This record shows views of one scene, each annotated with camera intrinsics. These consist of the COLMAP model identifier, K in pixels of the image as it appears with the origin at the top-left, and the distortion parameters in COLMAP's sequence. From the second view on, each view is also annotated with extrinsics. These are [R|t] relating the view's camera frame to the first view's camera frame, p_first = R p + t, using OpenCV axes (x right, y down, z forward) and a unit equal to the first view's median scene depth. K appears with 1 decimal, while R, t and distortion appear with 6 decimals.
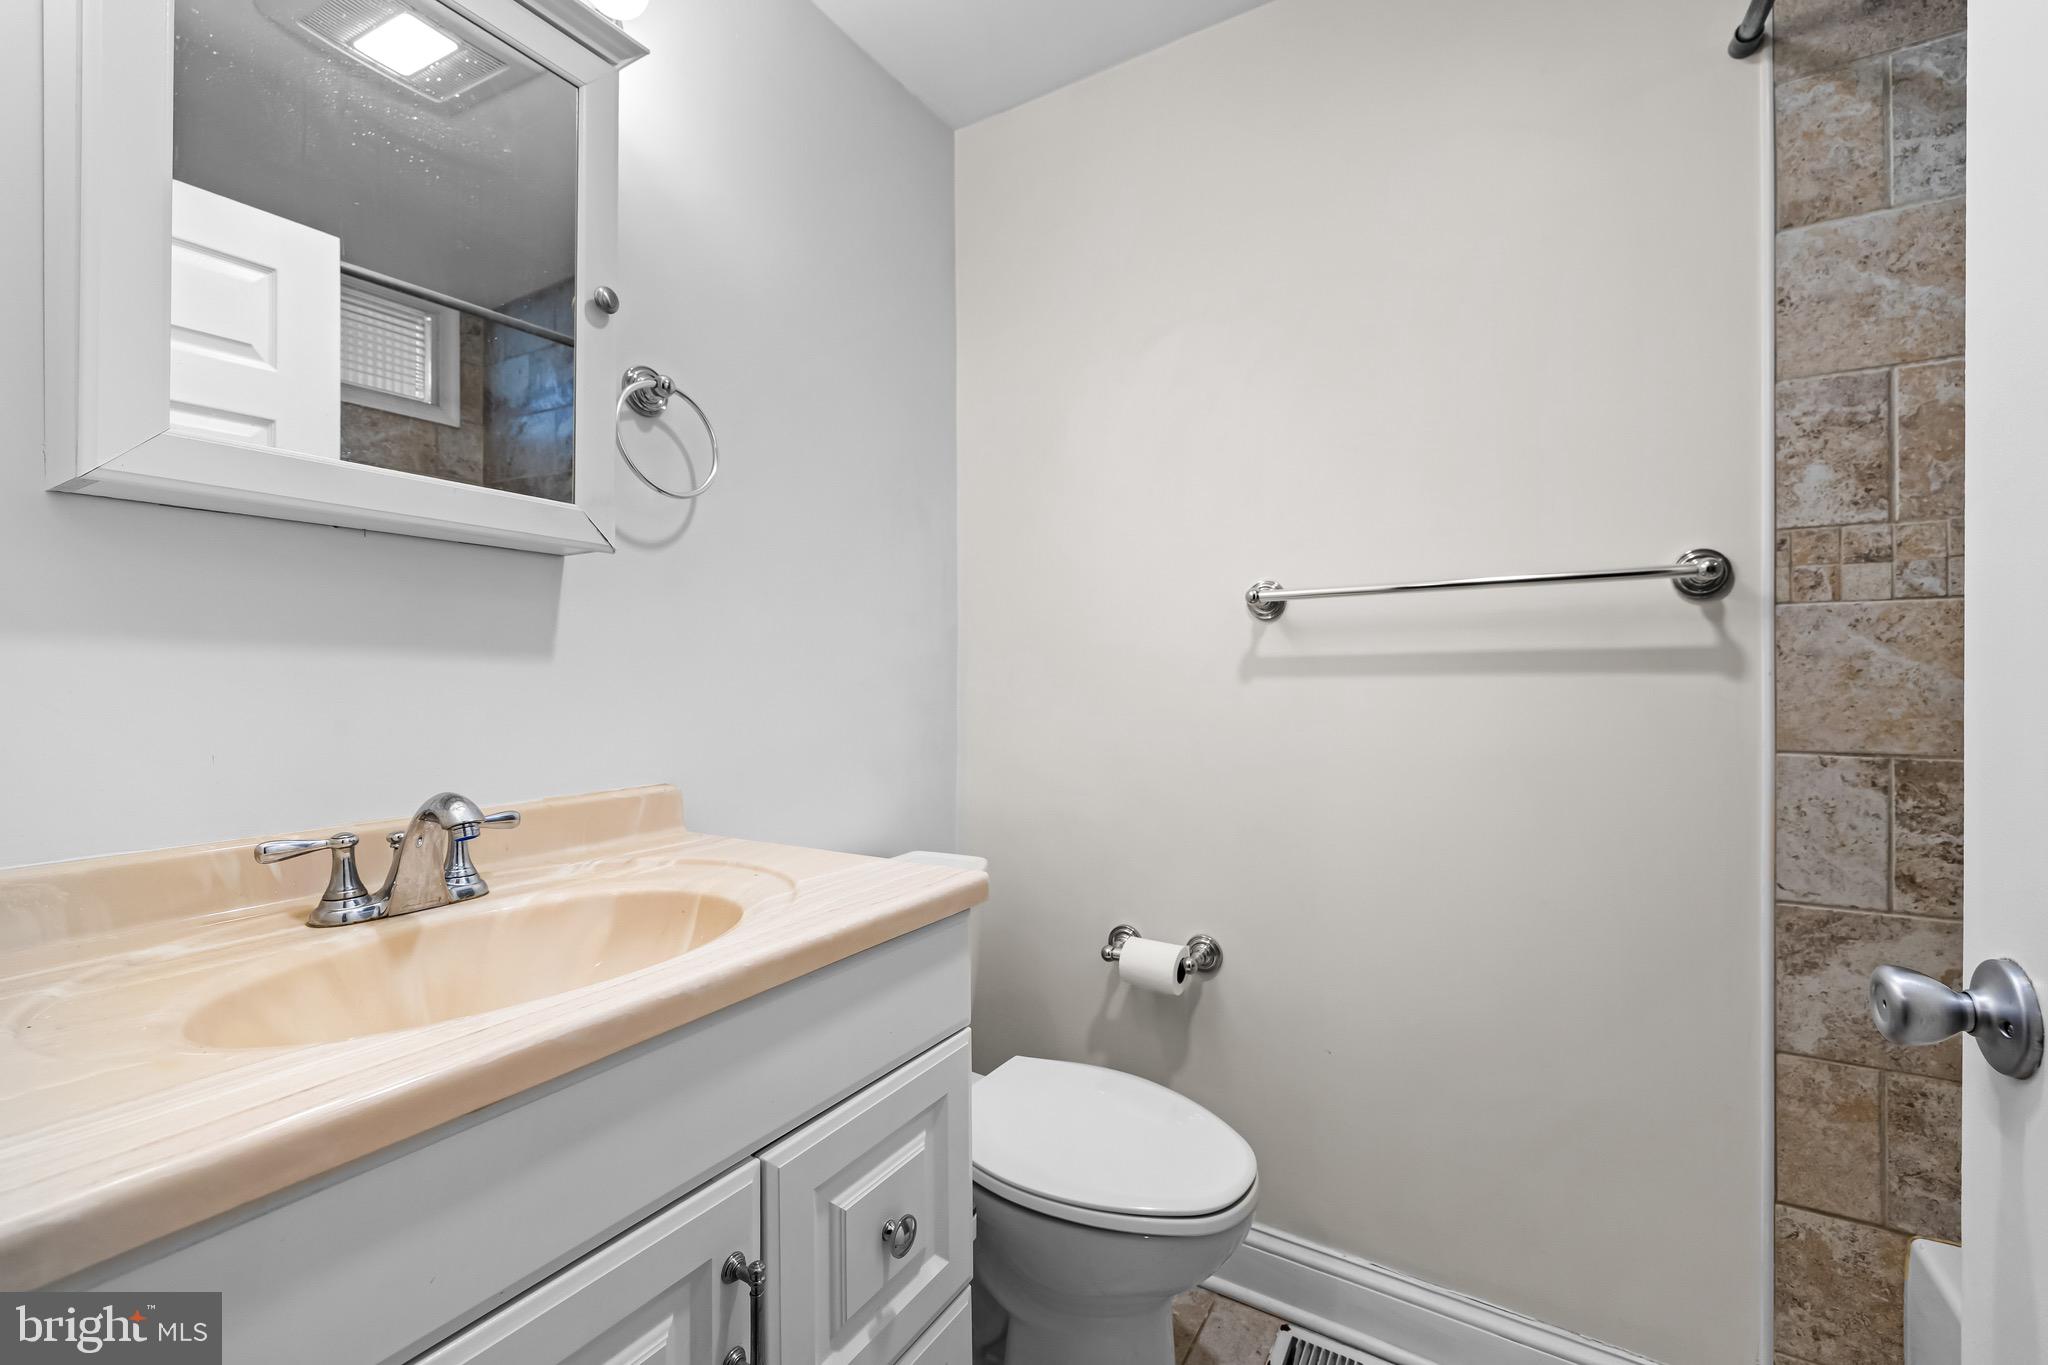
lens RADIAL K [[861.3, 0, 1029.7], [0, 861.3, 675.1], [0, 0, 1]] dist [0.000898, 0.000125]
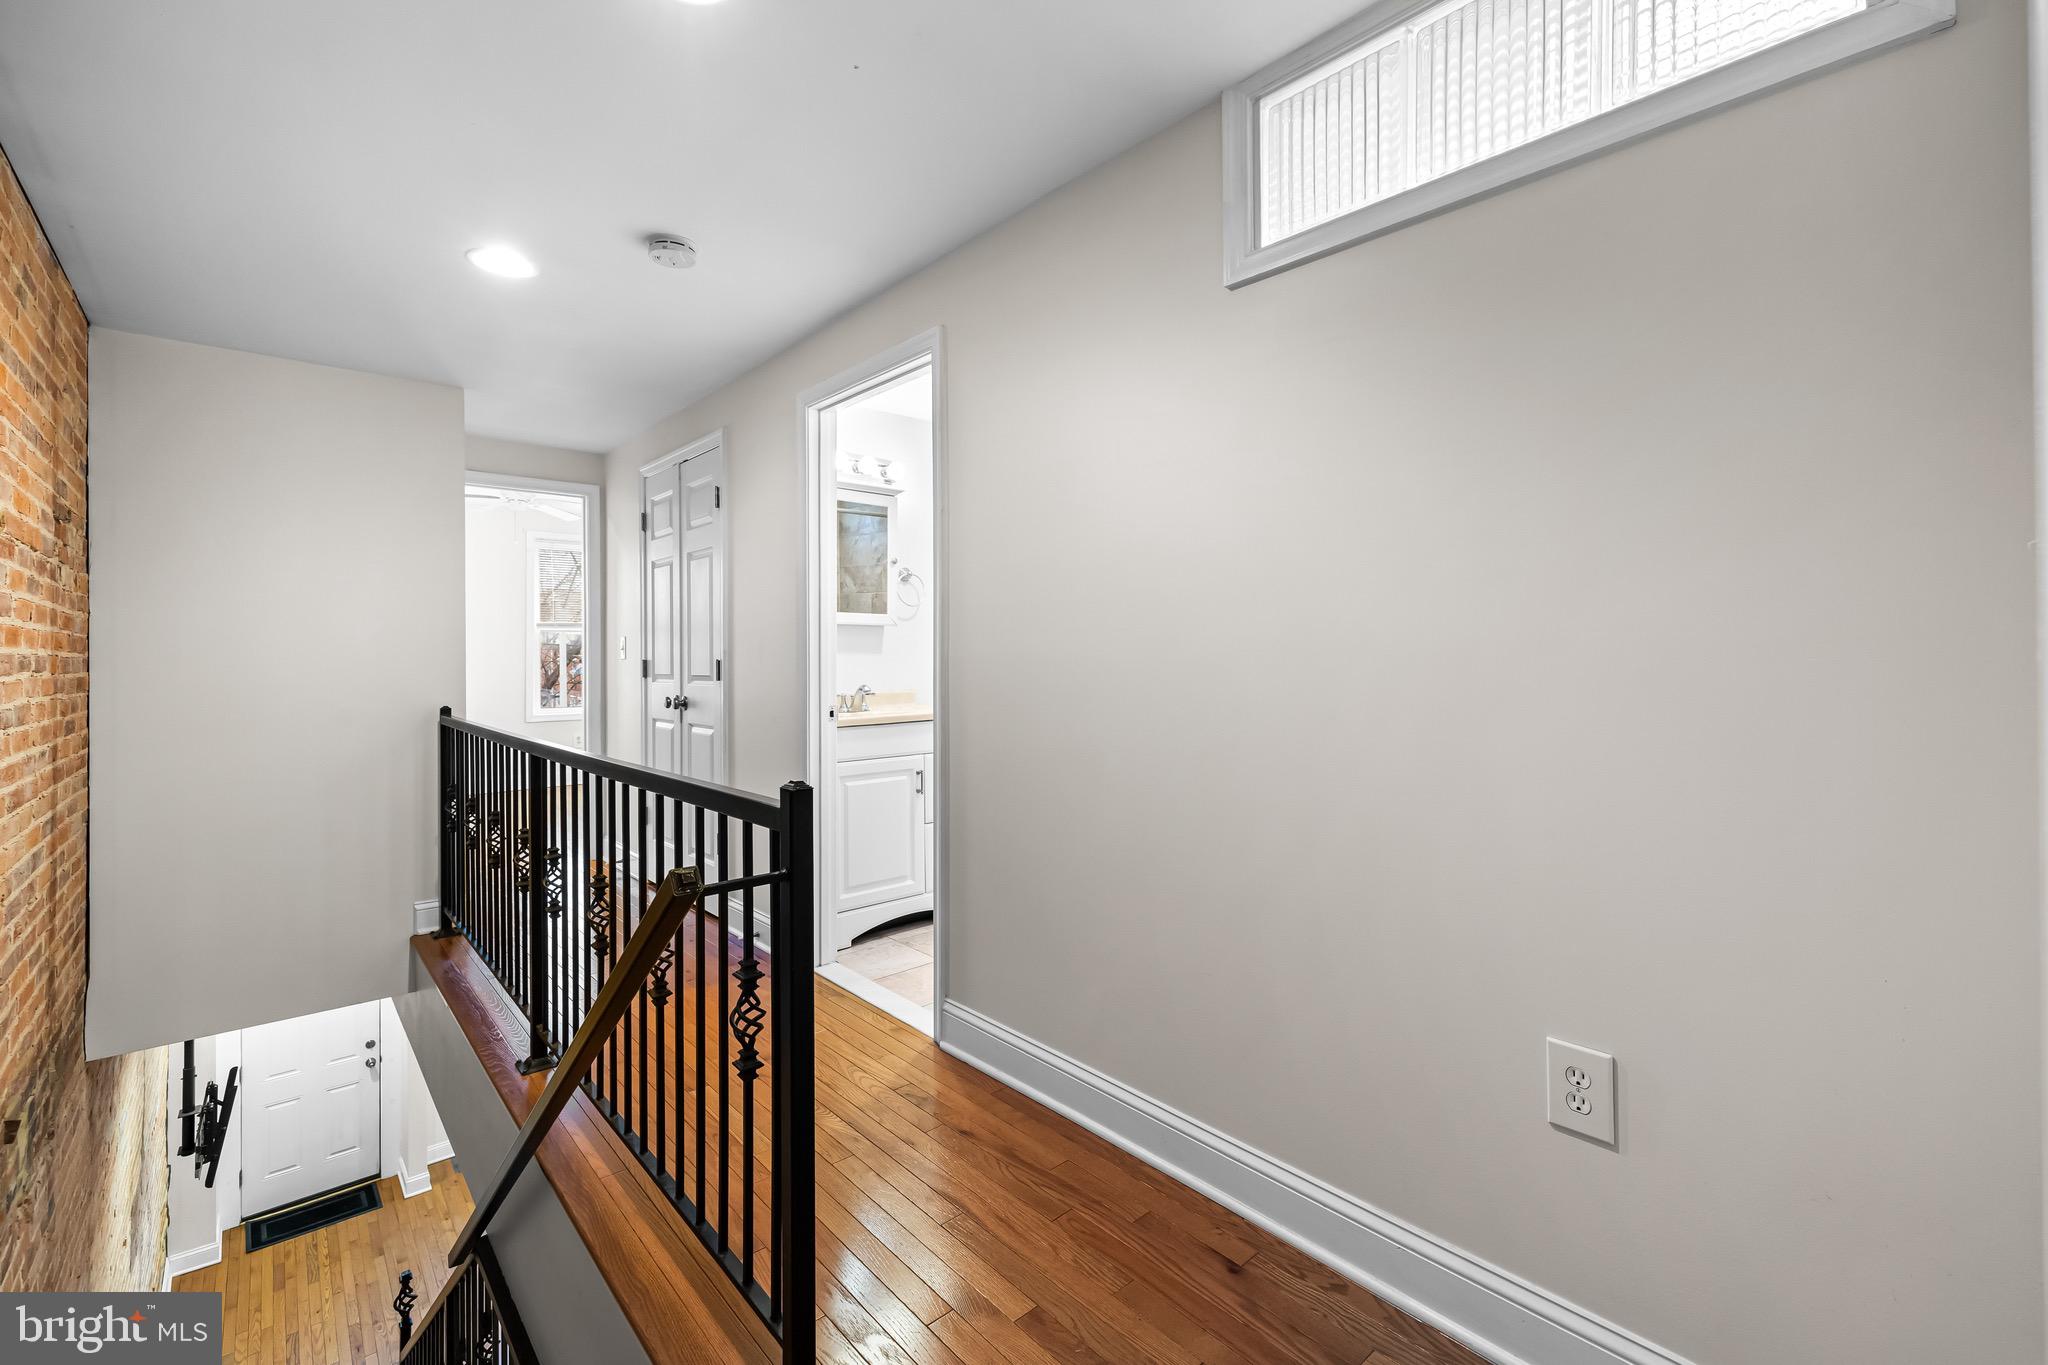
lens RADIAL K [[856.1, 0, 1037.4], [0, 856.1, 661.7], [0, 0, 1]] dist [0.000870, 0.000174]
pose [[0.959016, -0.001793, -0.283347, 1.018529], [0.001950, 0.999998, 0.000274, 0.008810], [0.283346, -0.000815, 0.959017, -2.107610]]
